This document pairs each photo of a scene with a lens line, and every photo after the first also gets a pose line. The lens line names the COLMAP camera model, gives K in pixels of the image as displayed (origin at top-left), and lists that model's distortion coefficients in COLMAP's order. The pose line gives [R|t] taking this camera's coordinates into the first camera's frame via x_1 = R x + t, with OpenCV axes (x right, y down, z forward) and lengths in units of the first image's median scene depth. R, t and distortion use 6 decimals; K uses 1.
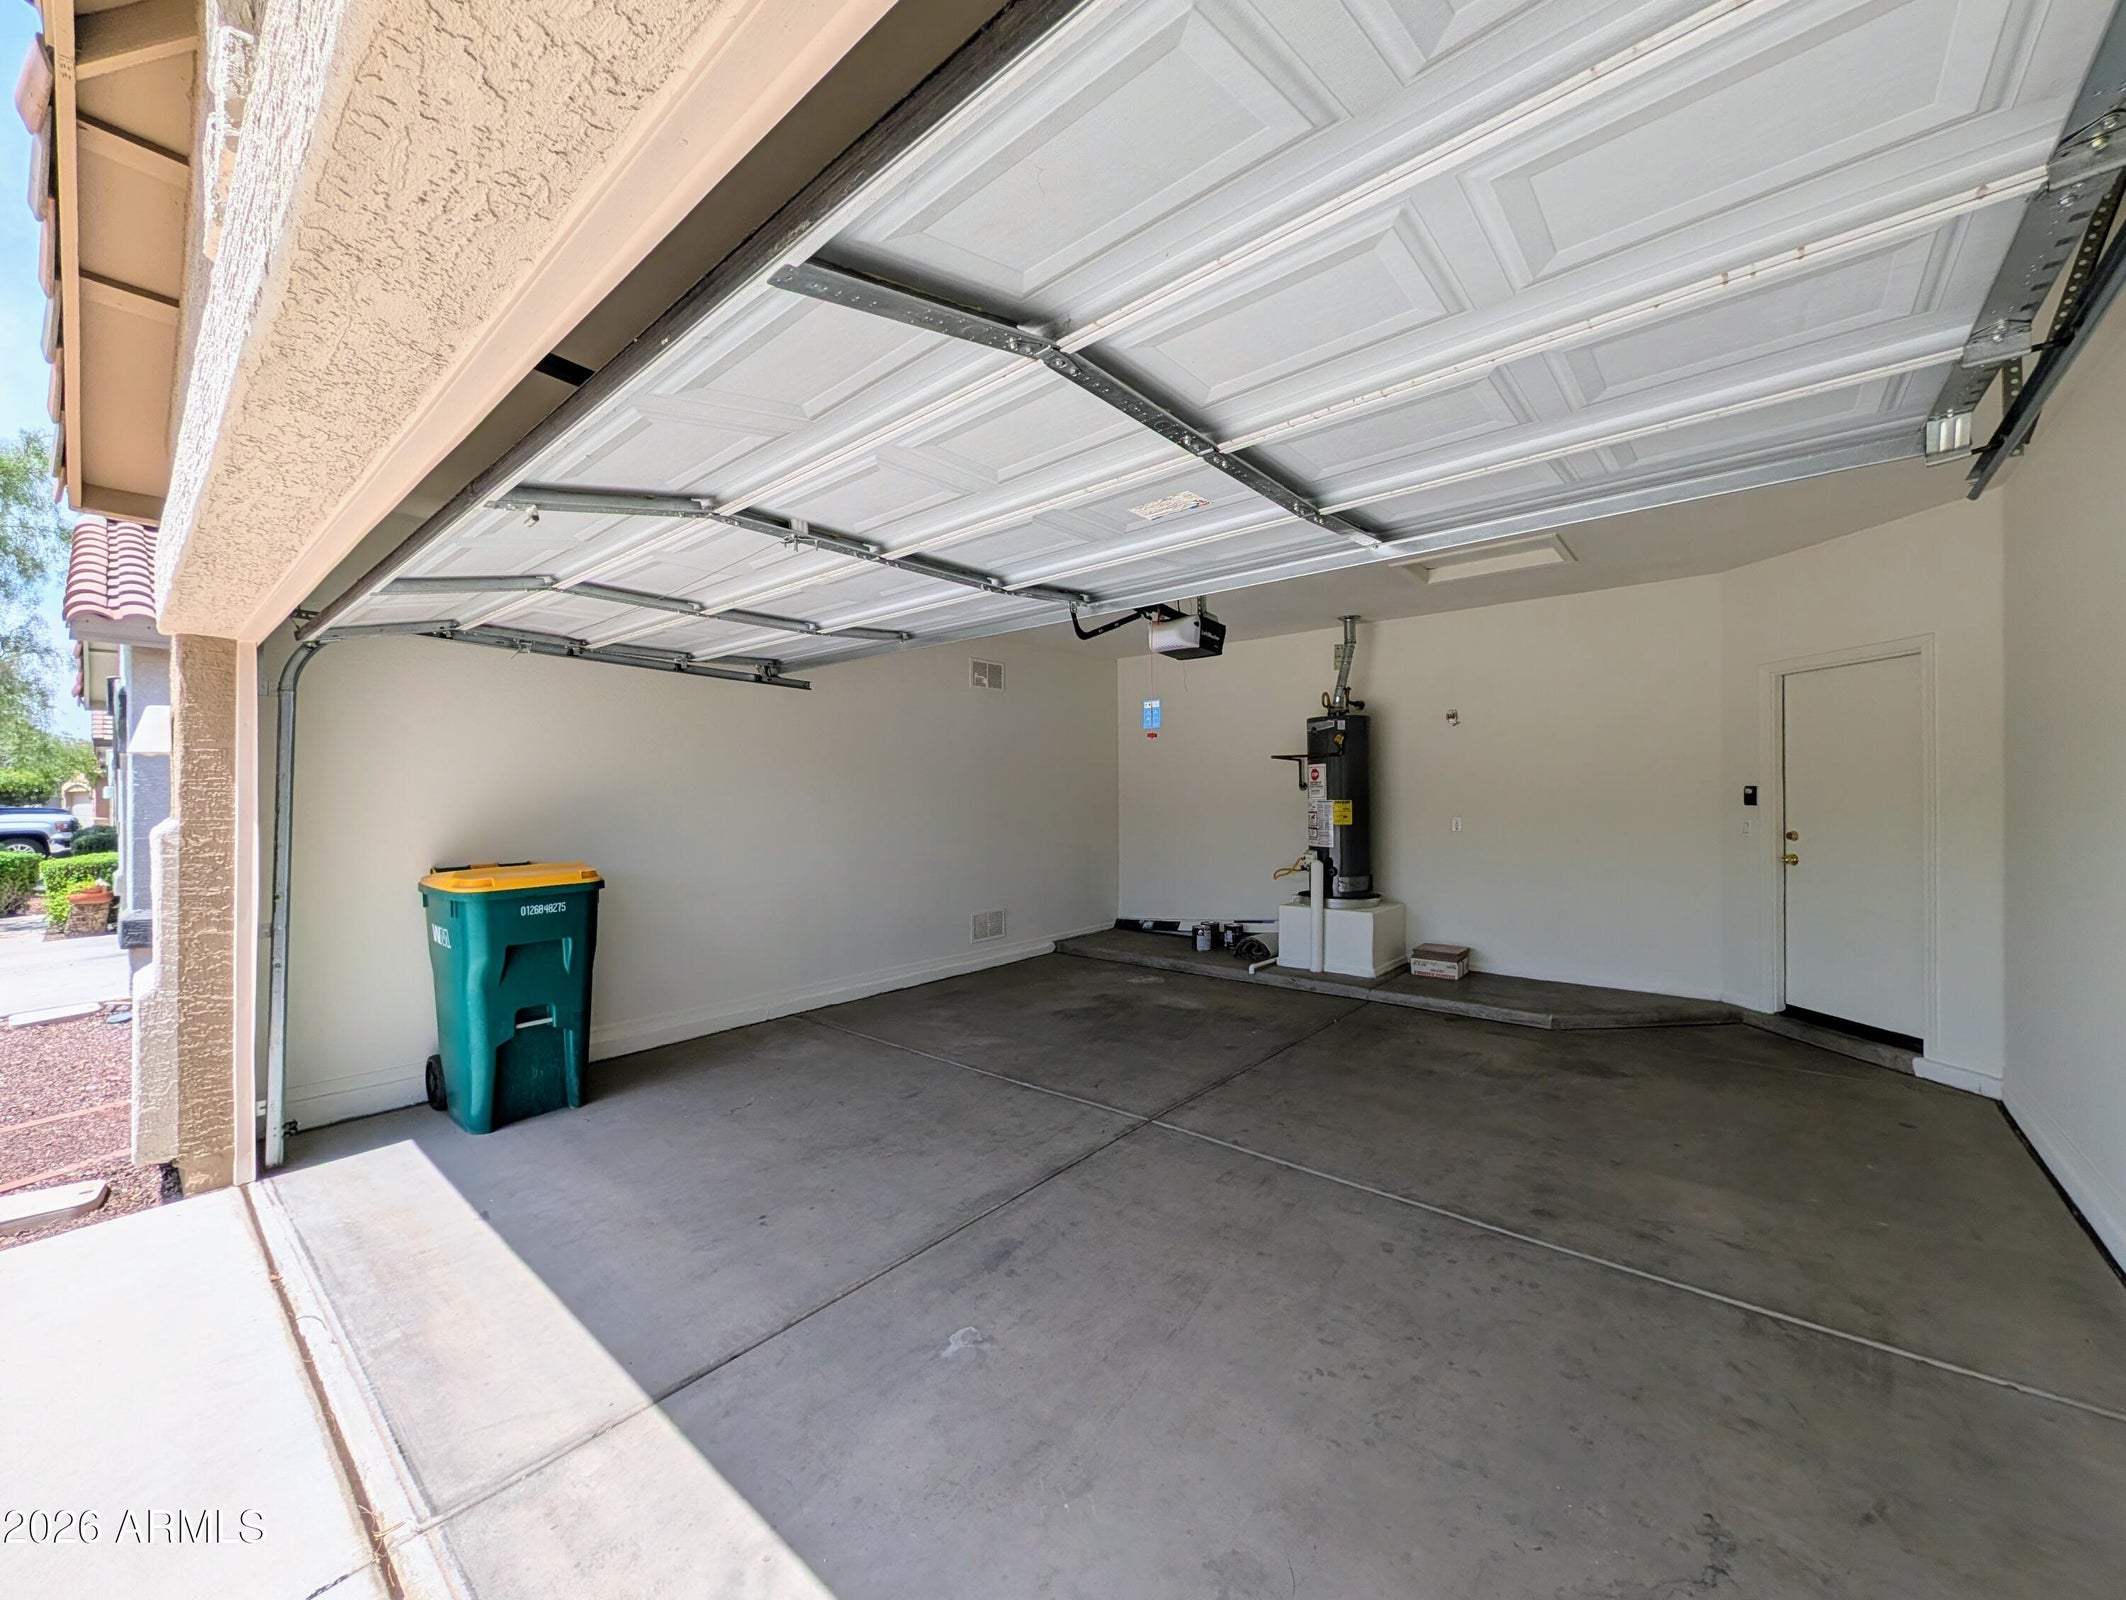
lens RADIAL K [[818.7, 0, 1063.5], [0, 818.7, 796.6], [0, 0, 1]] dist [0.000573, 0.000187]
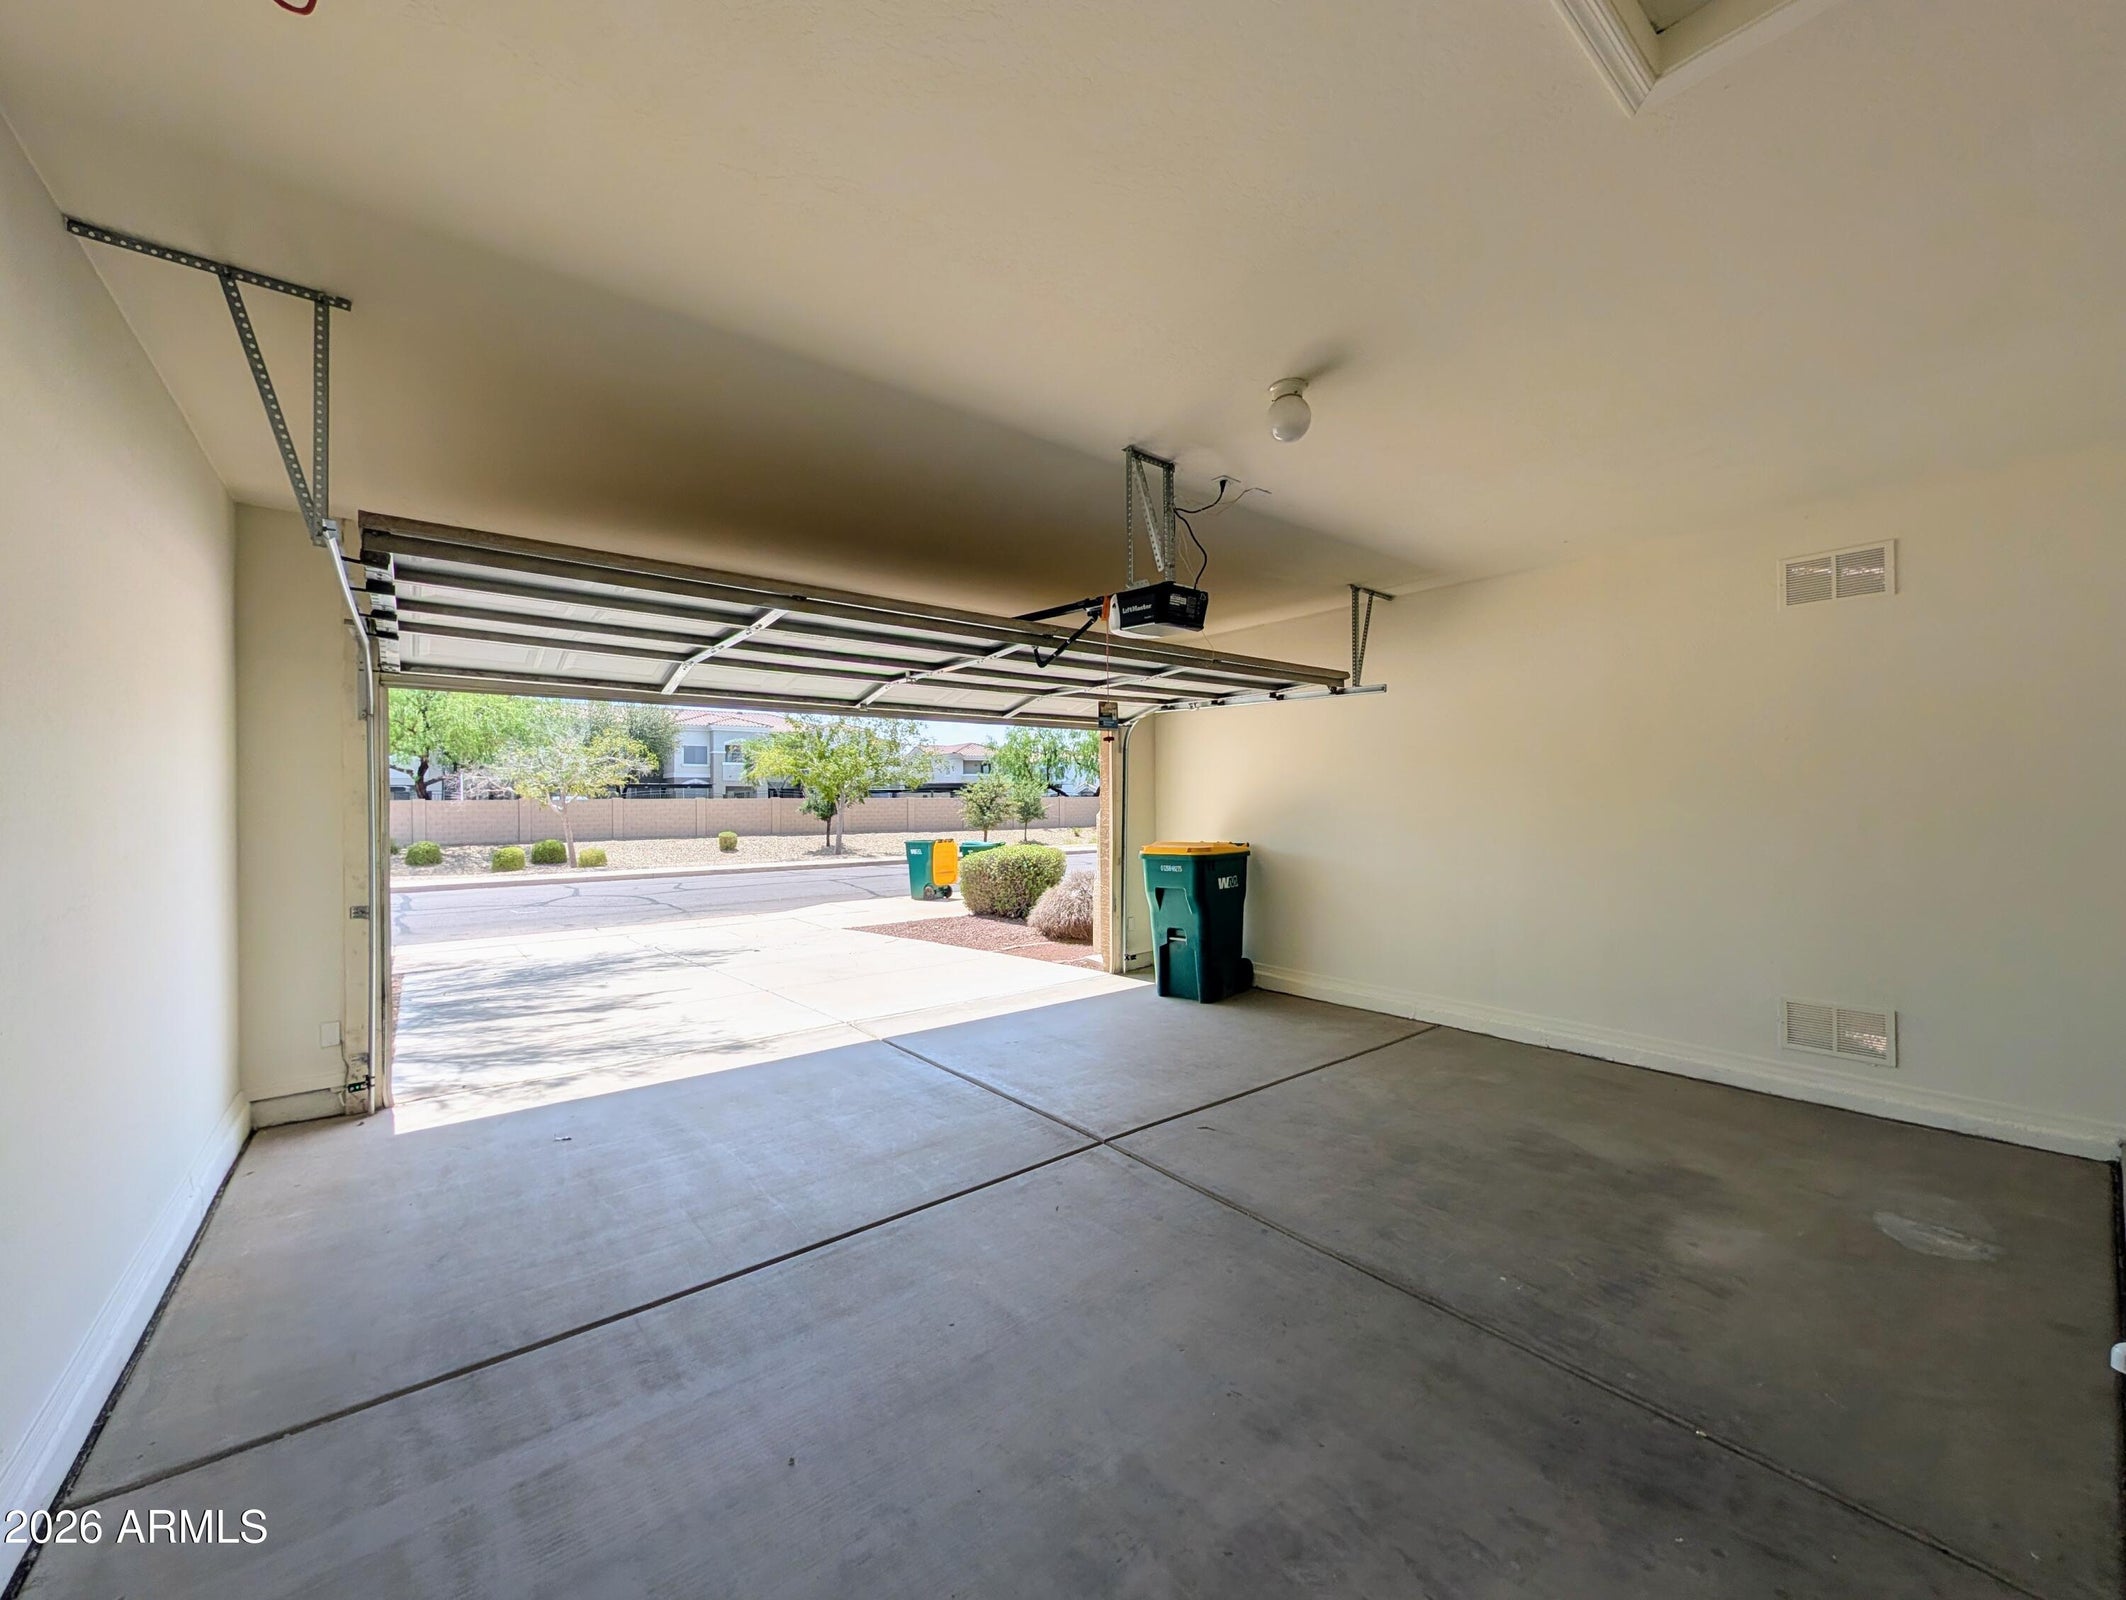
lens RADIAL K [[818.7, 0, 1063.5], [0, 818.7, 796.6], [0, 0, 1]] dist [0.000573, 0.000187]
pose [[-0.198116, 0.000713, -0.980178, 0.789020], [0.009855, 0.999951, -0.001264, -0.005770], [0.980129, -0.009910, -0.198113, 0.859291]]
